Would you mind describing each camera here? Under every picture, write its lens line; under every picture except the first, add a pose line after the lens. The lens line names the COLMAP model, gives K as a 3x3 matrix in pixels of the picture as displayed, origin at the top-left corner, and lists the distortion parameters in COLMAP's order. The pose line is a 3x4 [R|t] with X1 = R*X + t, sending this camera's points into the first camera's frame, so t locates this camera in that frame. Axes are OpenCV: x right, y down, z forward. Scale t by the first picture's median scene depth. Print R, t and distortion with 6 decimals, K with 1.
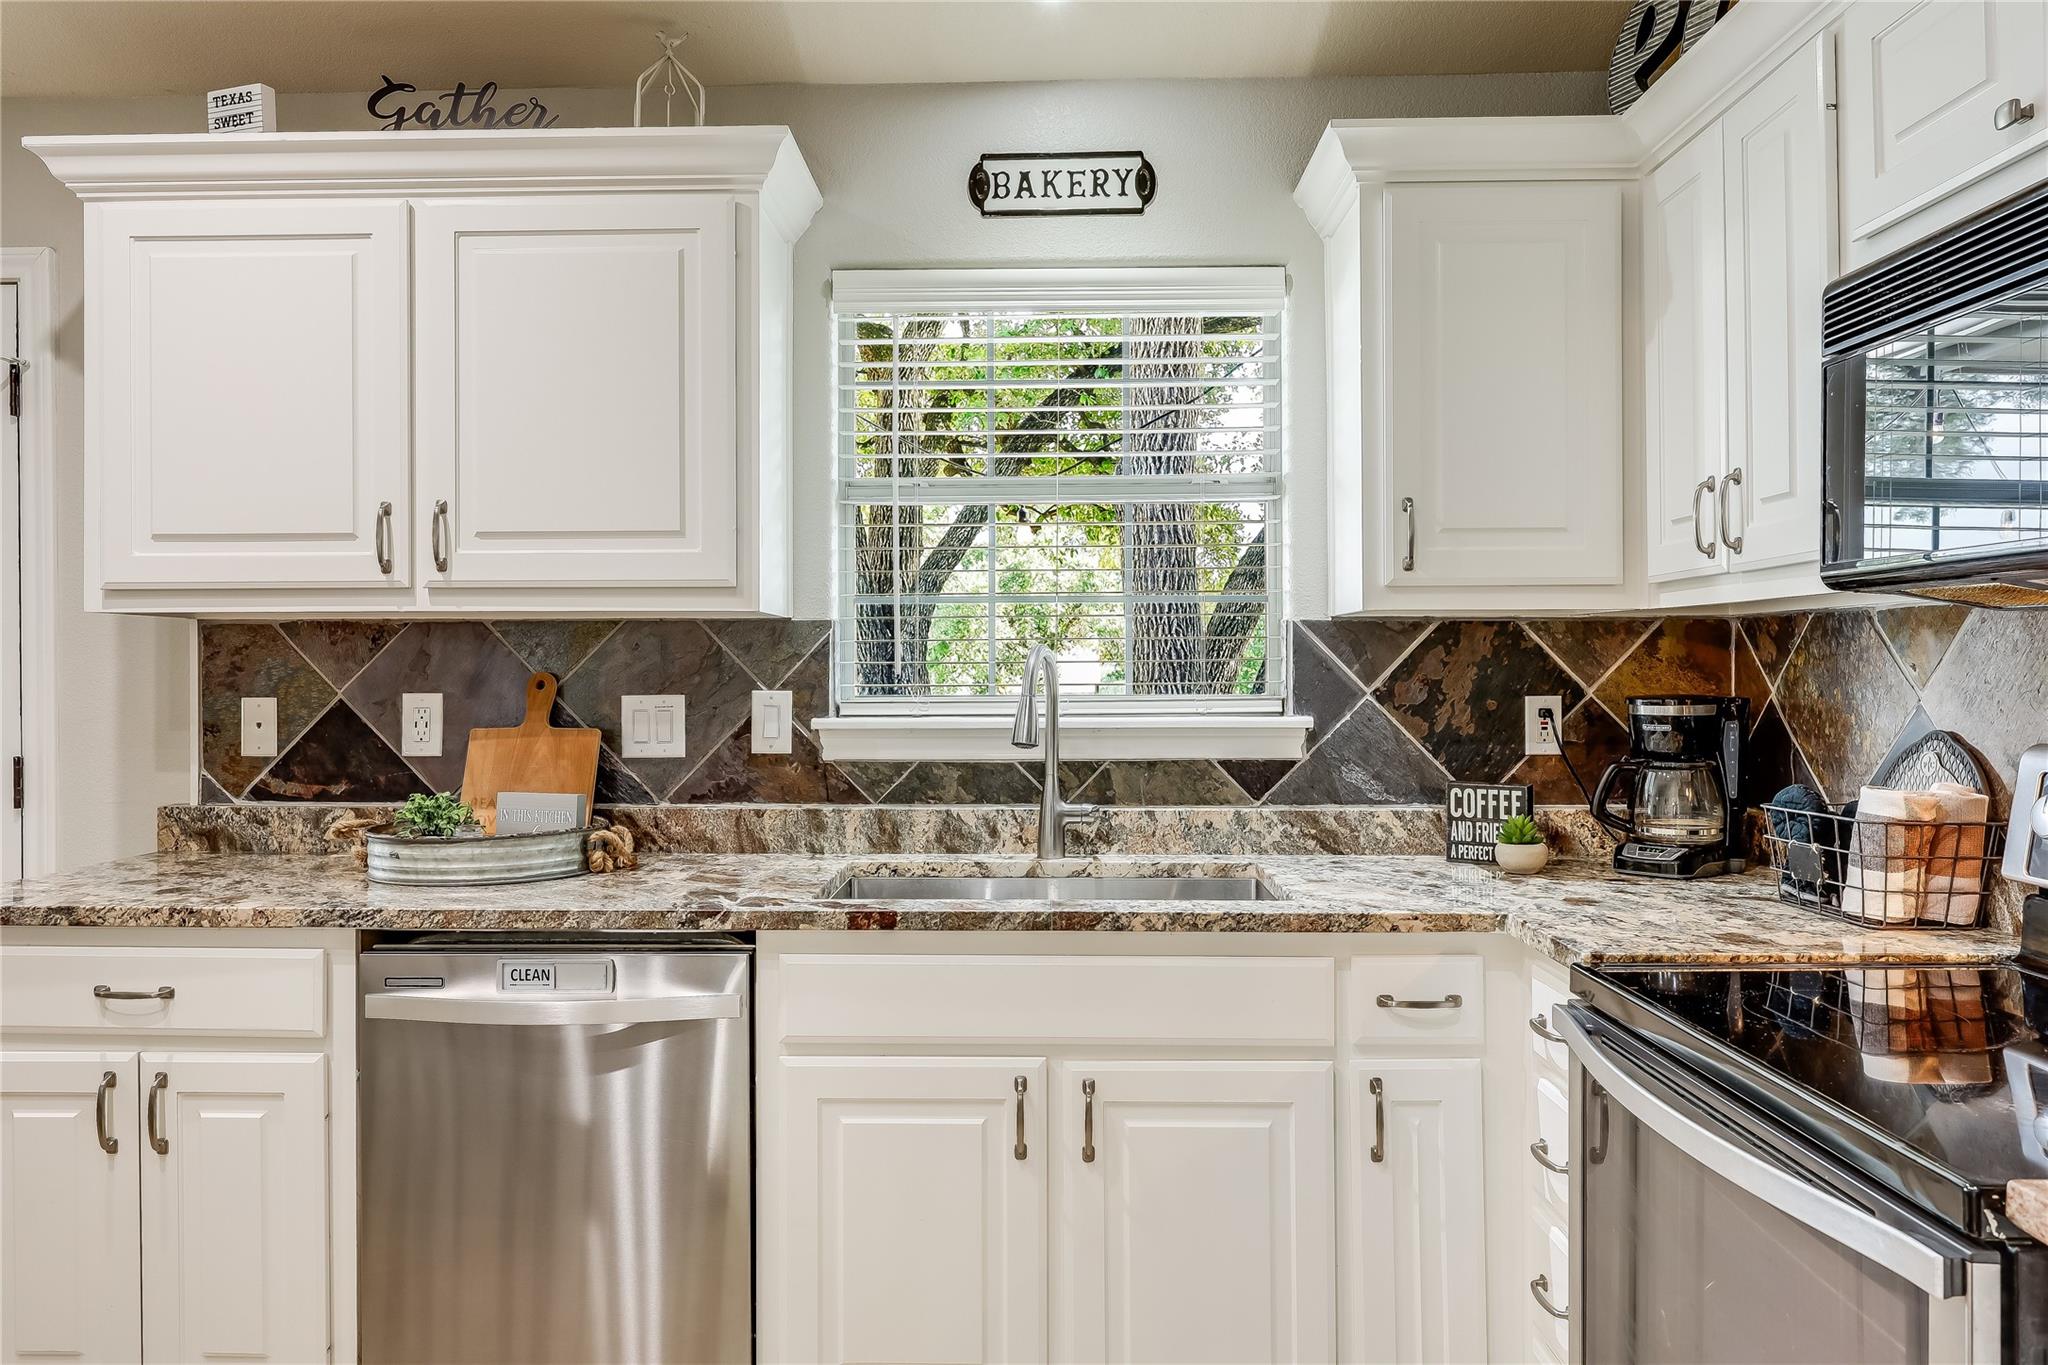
lens RADIAL K [[1376.4, 0, 1012.3], [0, 1376.4, 669.6], [0, 0, 1]] dist [0.002781, -0.004550]
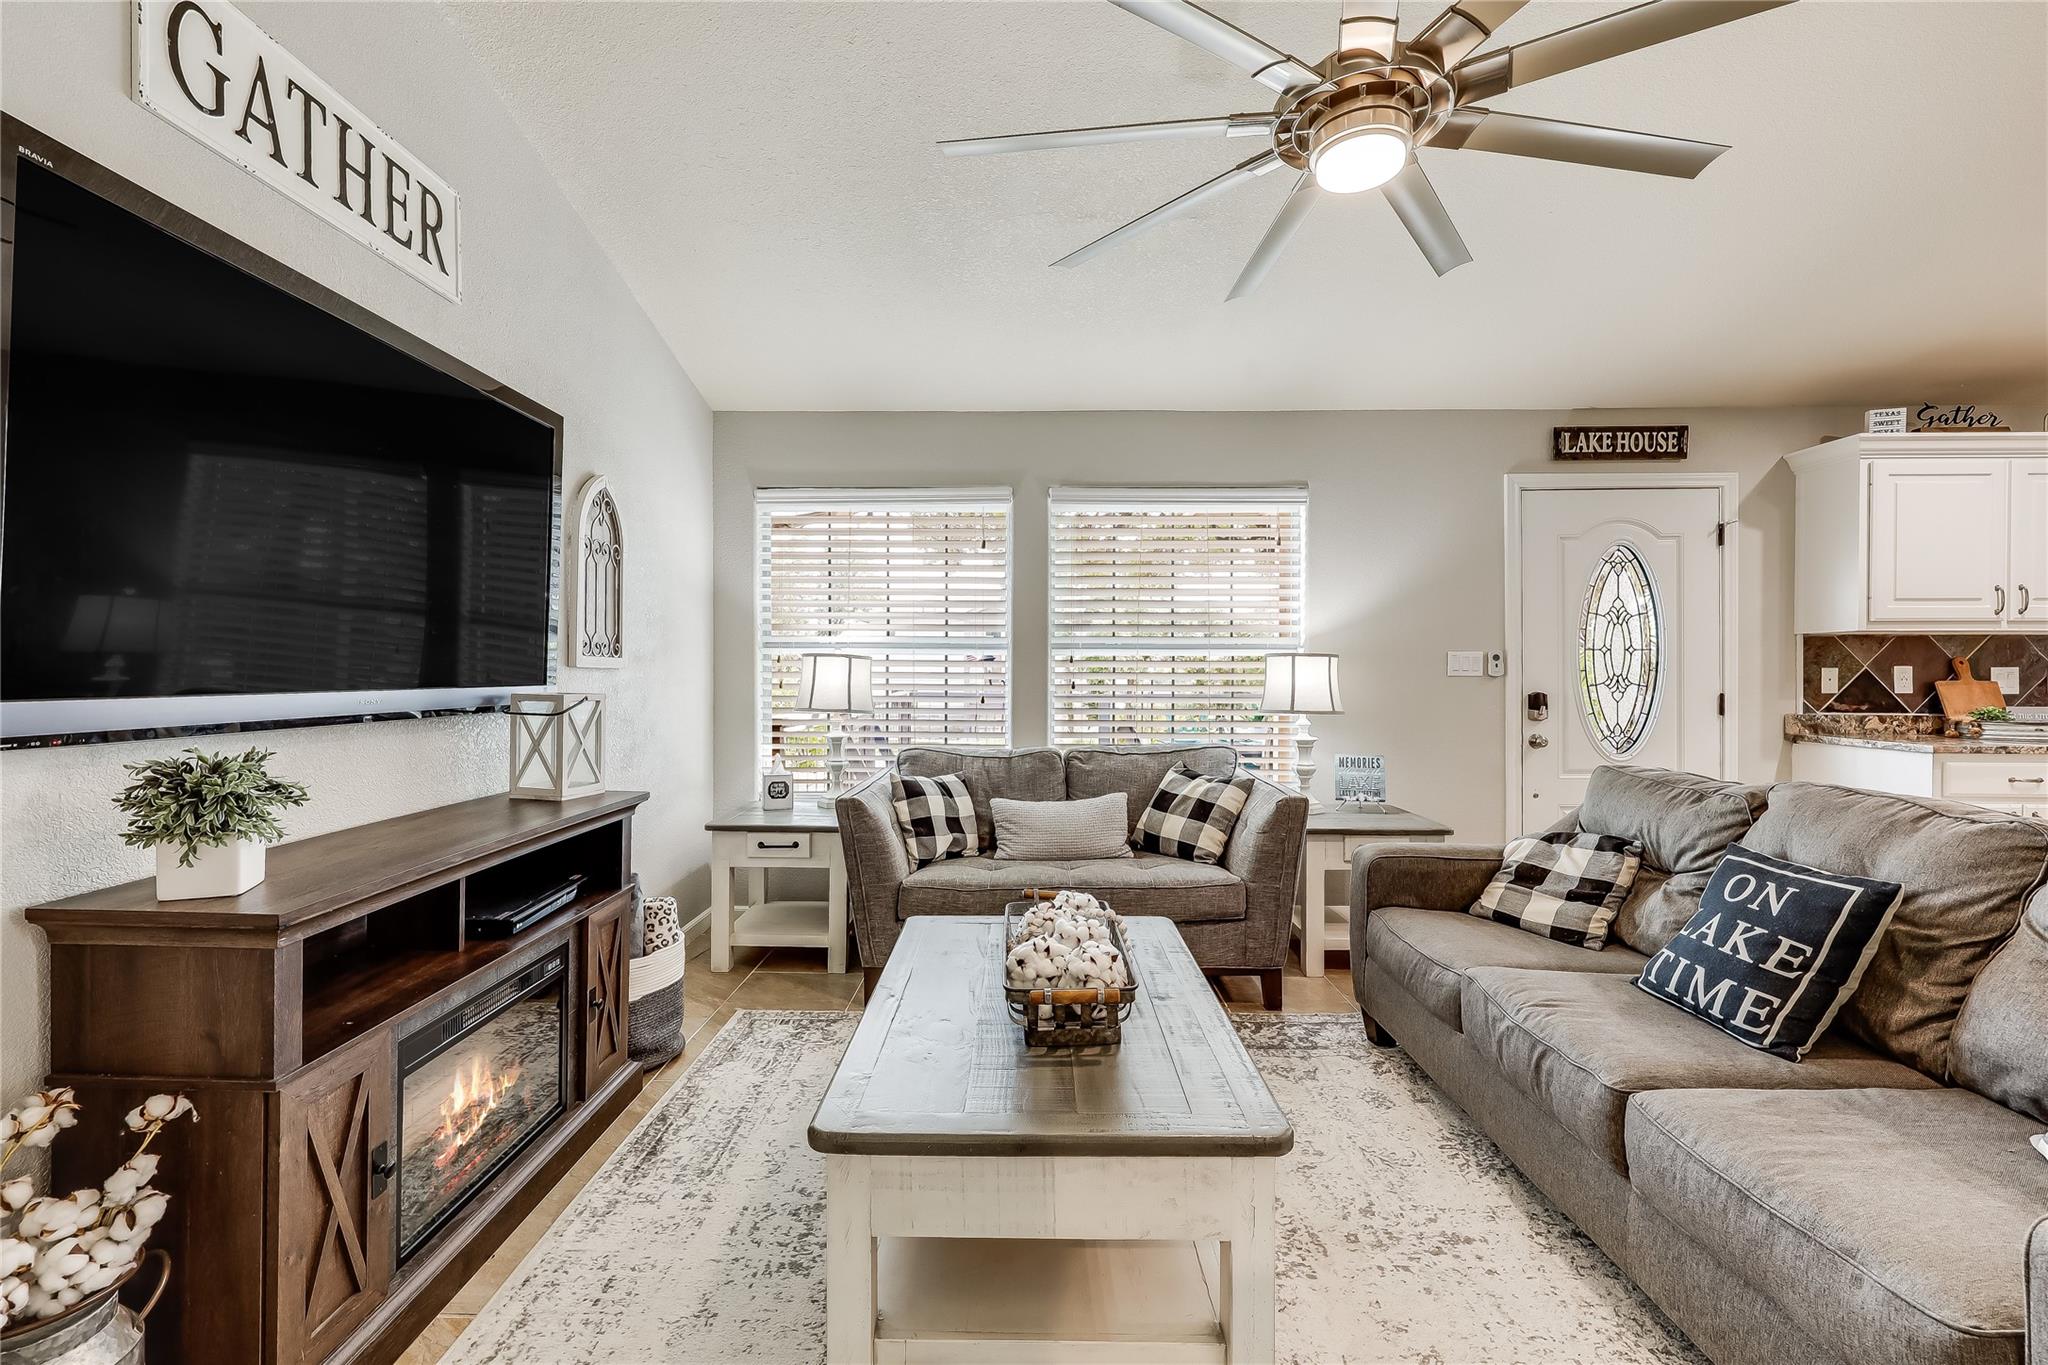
lens RADIAL K [[827.6, 0, 1003.4], [0, 827.6, 684.6], [0, 0, 1]] dist [0.004852, -0.002232]
pose [[0.999985, 0.003001, 0.004521, -1.983024], [-0.003069, 0.999881, 0.015128, 0.032258], [-0.004475, -0.015142, 0.999875, -0.403955]]
